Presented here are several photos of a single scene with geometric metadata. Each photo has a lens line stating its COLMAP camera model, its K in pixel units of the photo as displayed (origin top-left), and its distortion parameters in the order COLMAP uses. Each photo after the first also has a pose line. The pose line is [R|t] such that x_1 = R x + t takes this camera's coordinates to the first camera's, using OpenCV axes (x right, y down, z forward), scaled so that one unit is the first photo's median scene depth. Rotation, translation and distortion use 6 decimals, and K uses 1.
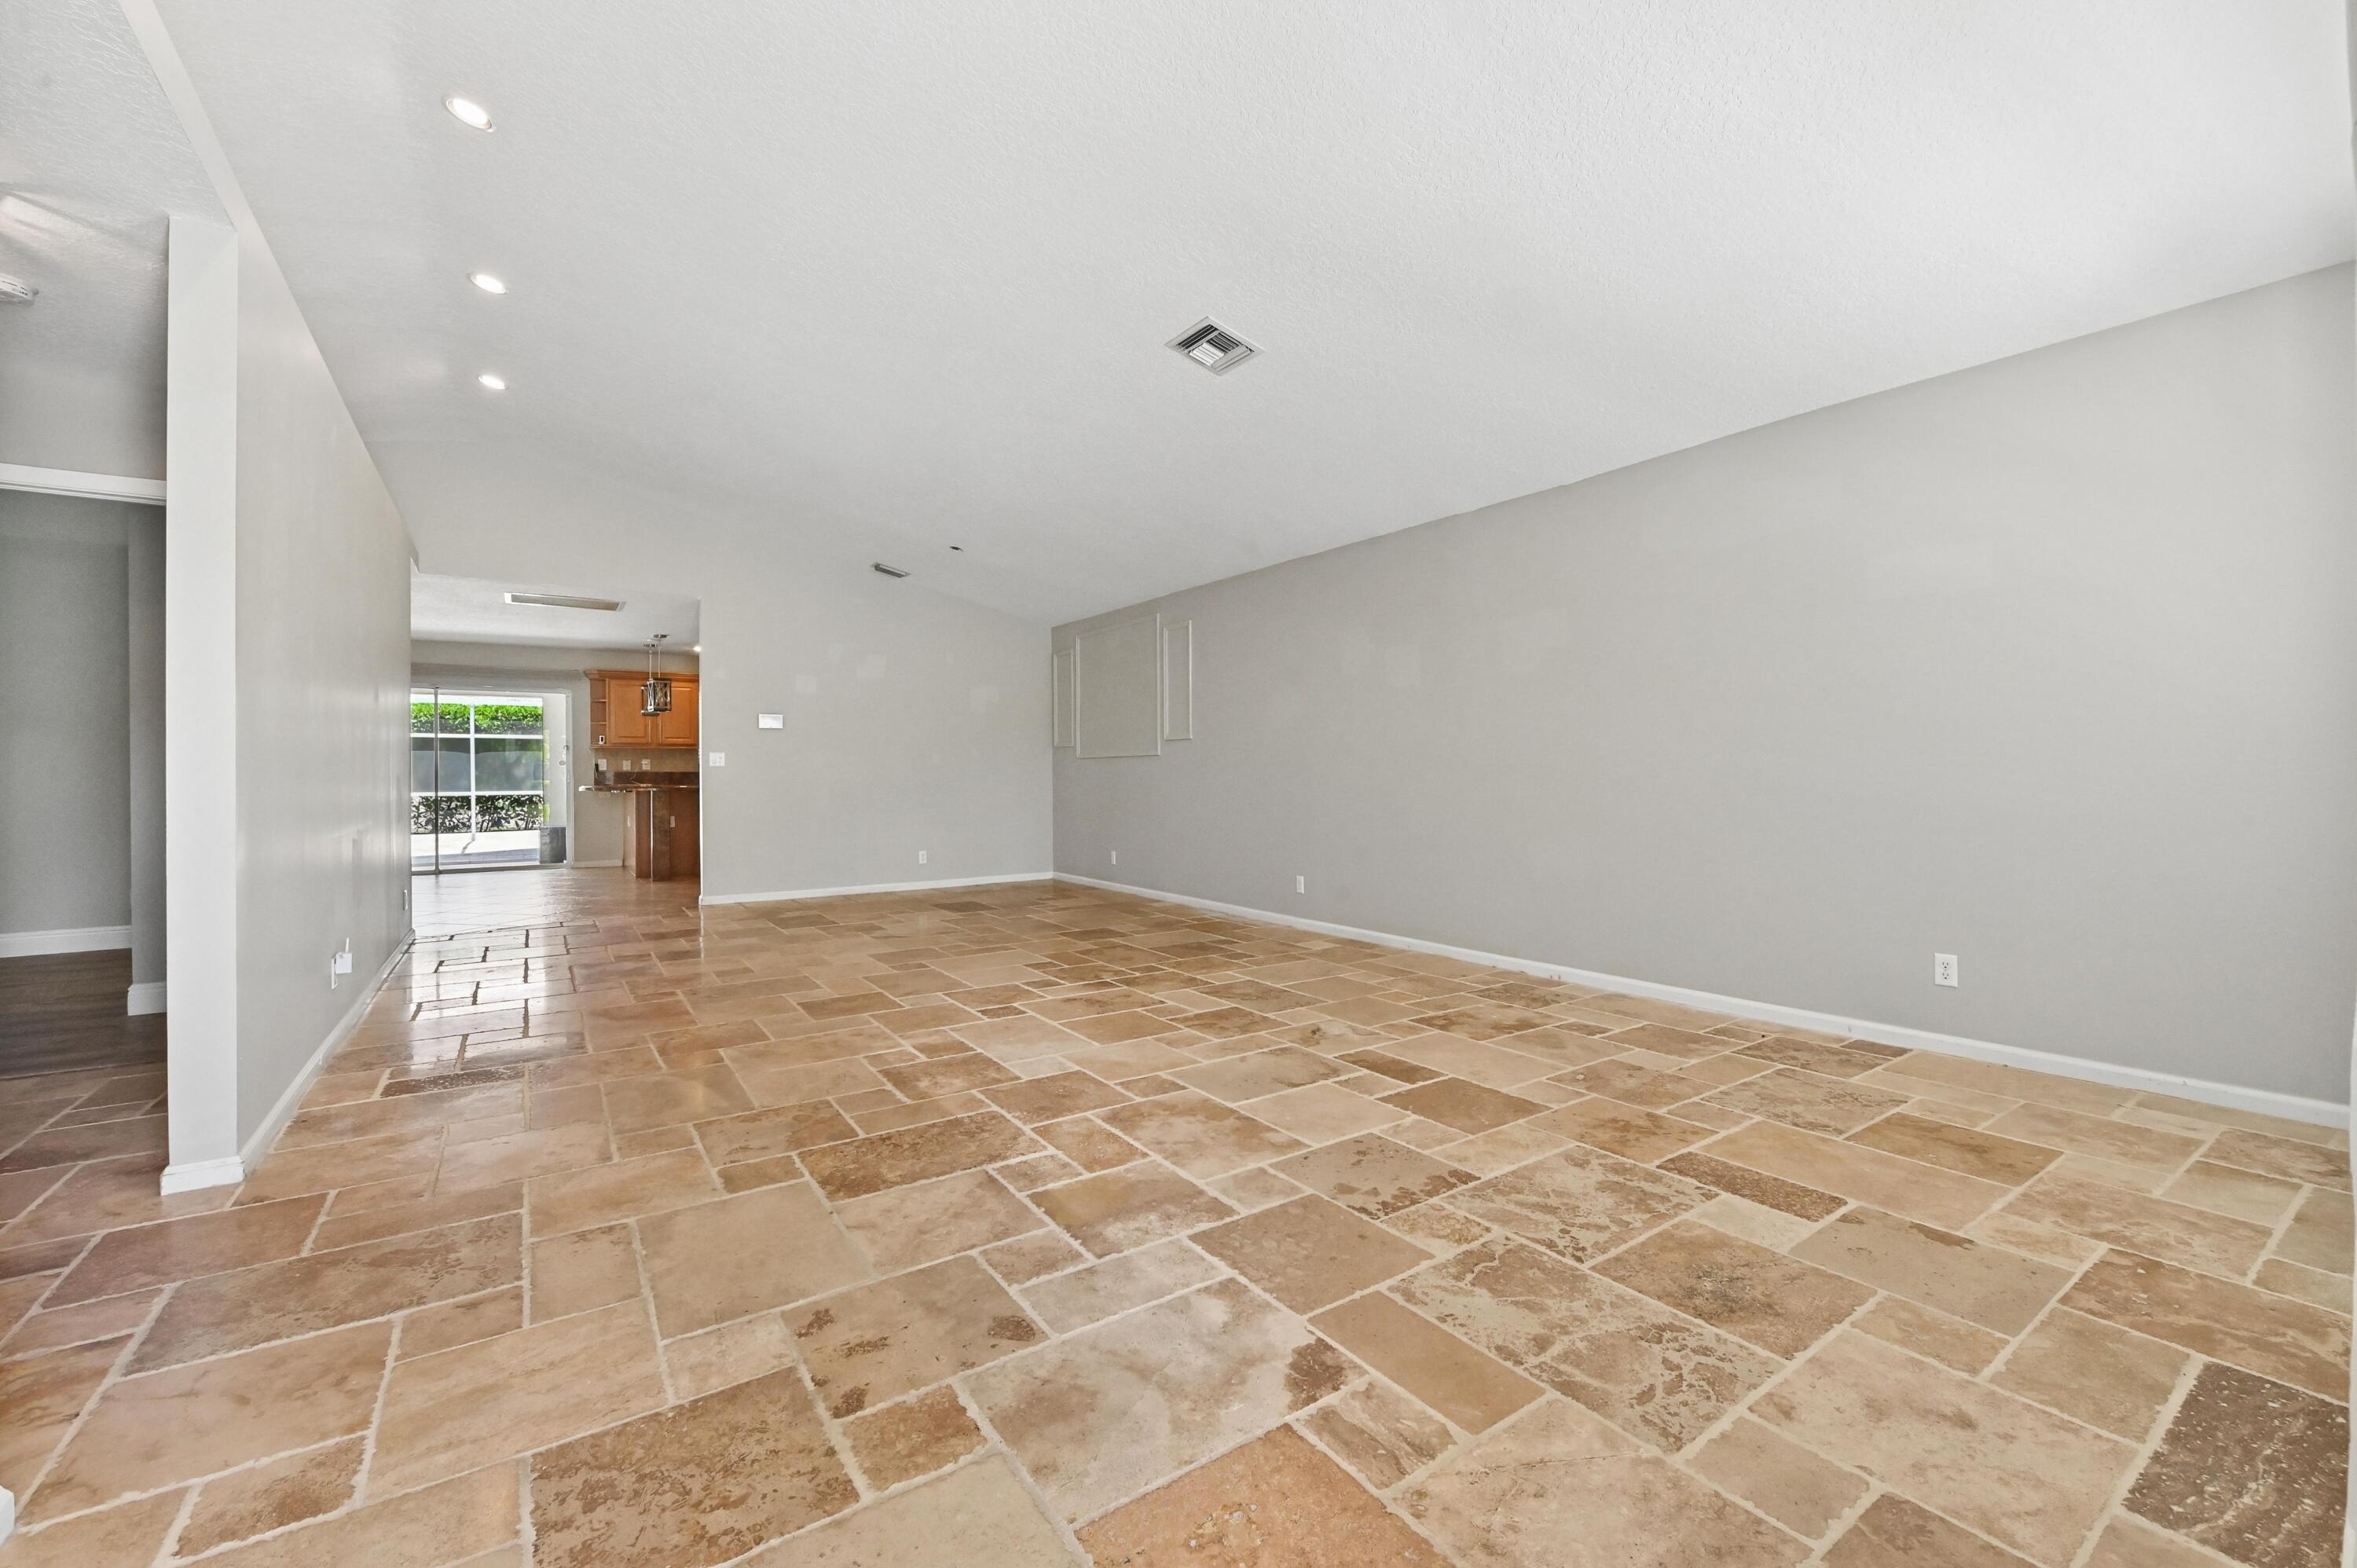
lens RADIAL K [[949.4, 0, 1188.7], [0, 949.4, 795.4], [0, 0, 1]] dist [-0.006640, 0.000013]
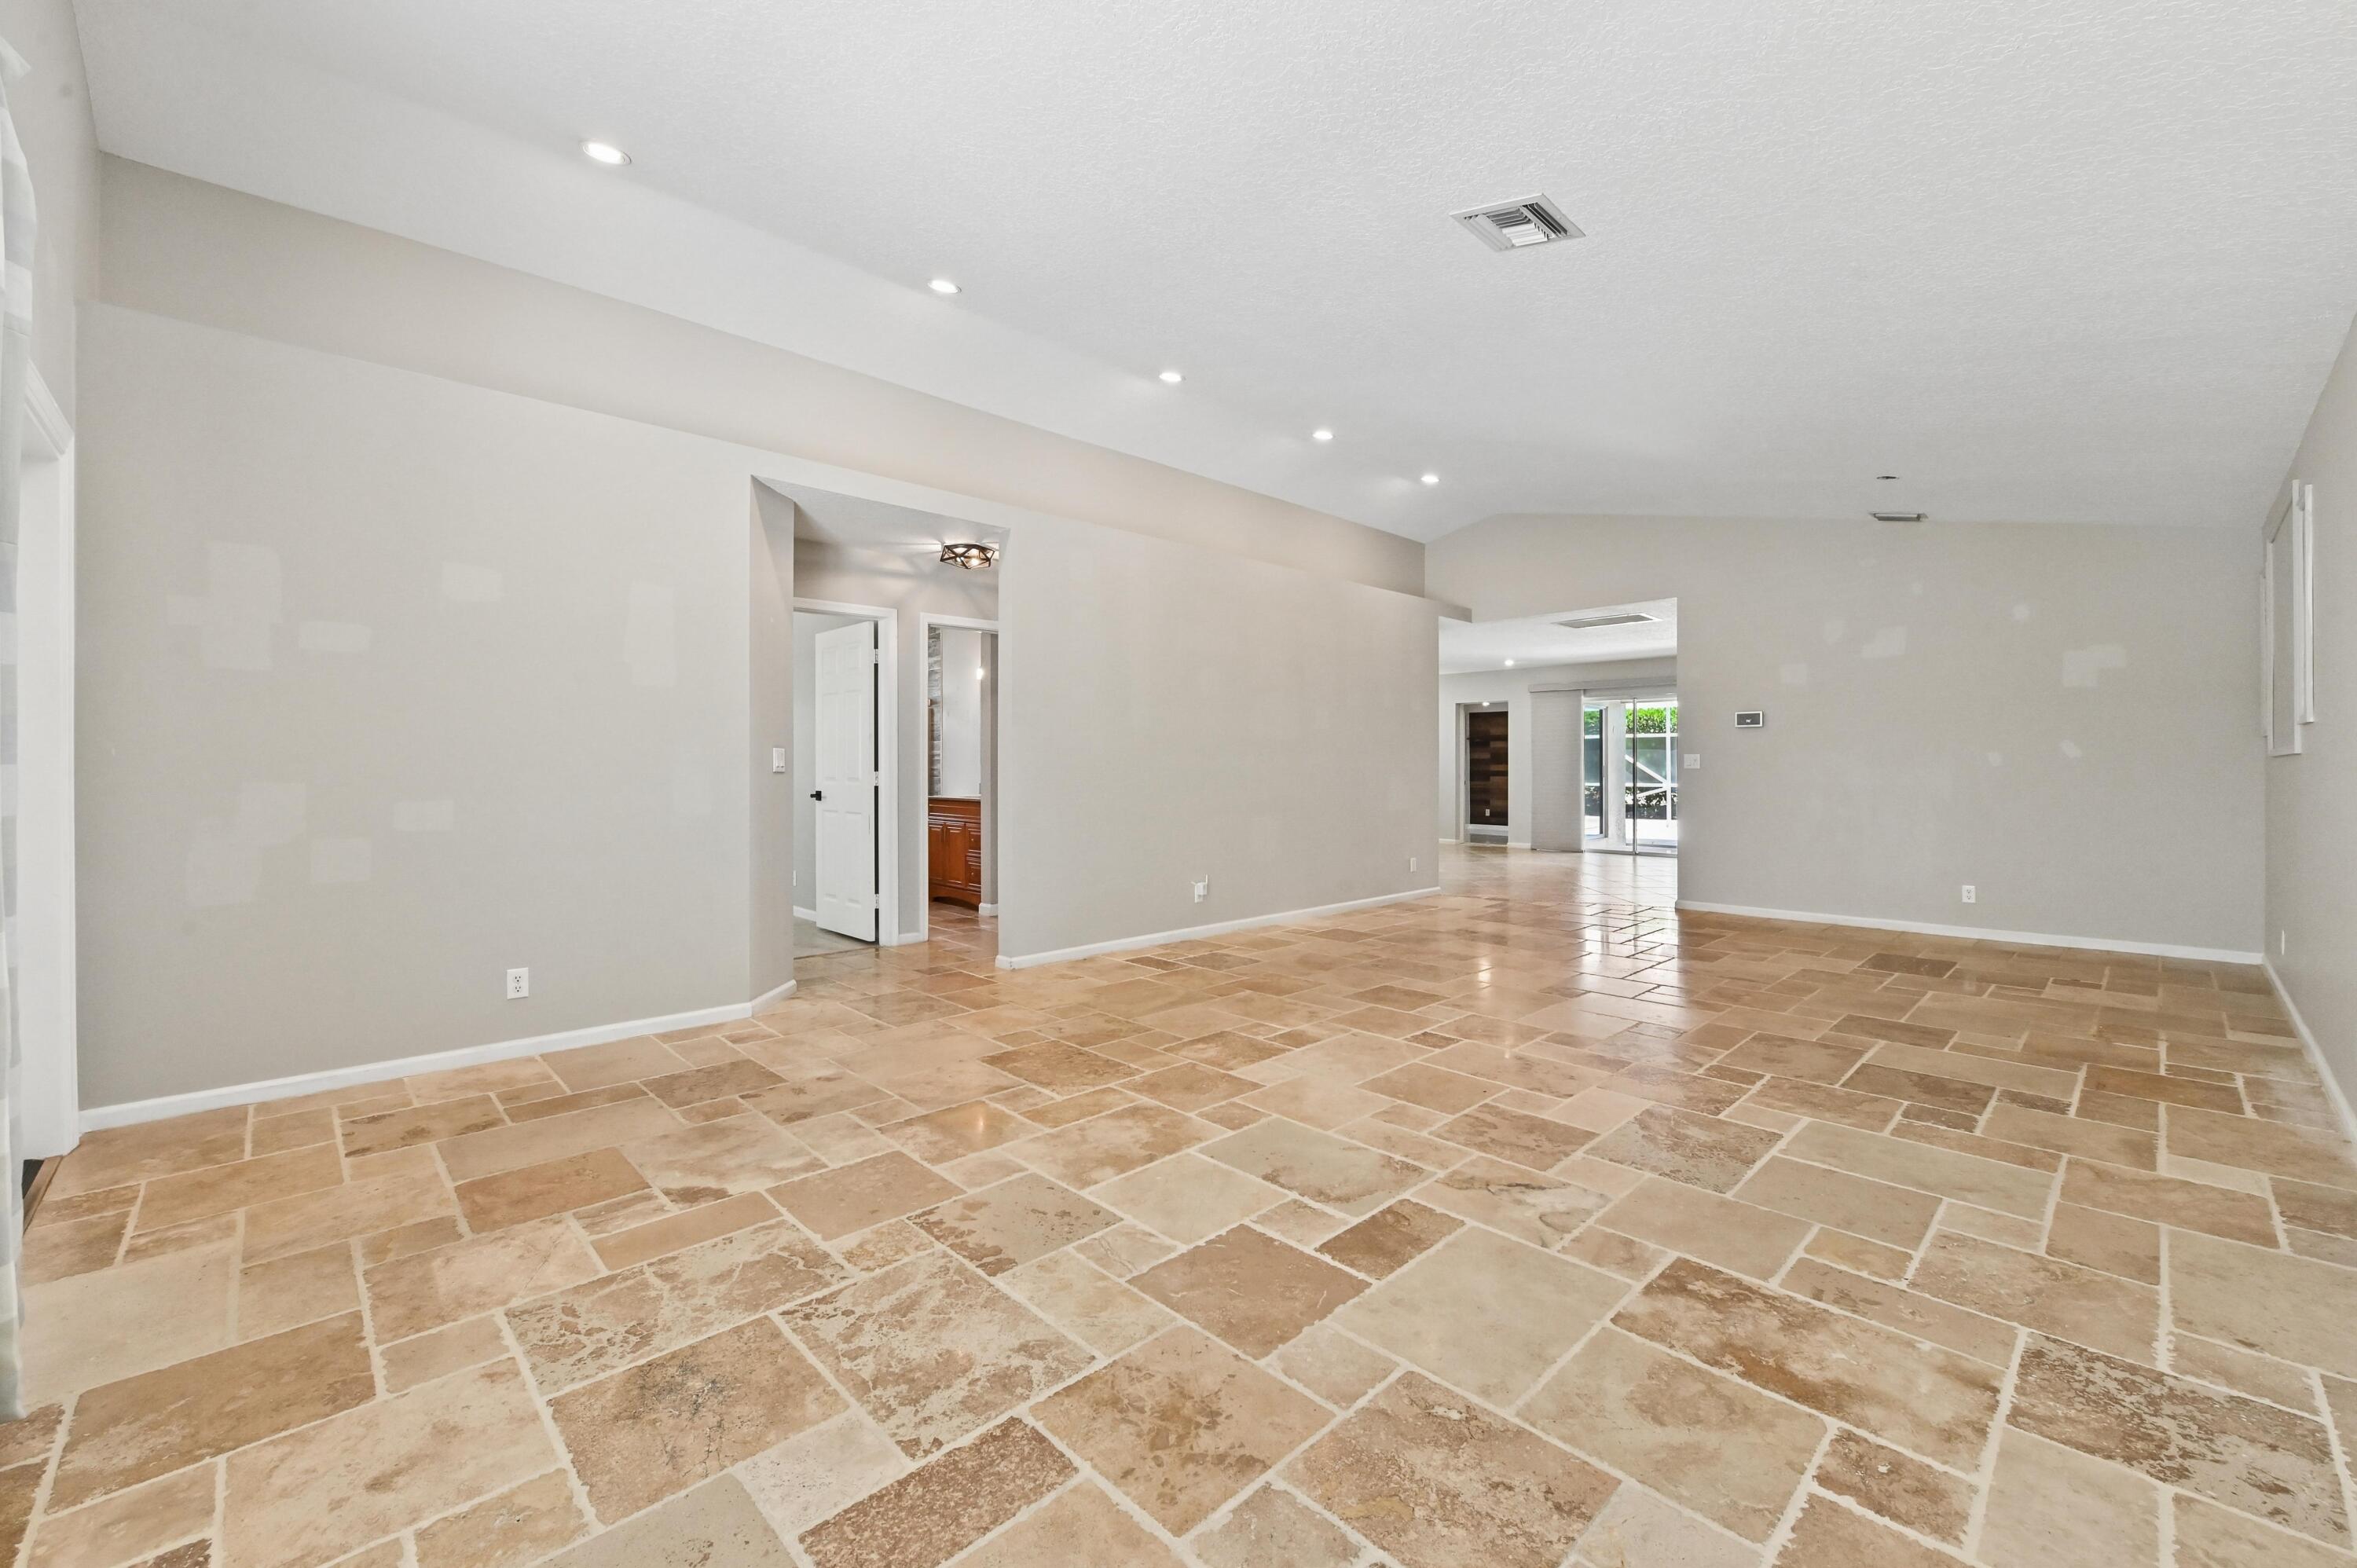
lens RADIAL K [[949.4, 0, 1188.7], [0, 949.4, 795.4], [0, 0, 1]] dist [-0.006640, 0.000013]
pose [[0.166521, 0.036059, -0.985378, 1.148101], [-0.022550, 0.999209, 0.032754, -0.069433], [0.985780, 0.016766, 0.167203, 0.995169]]
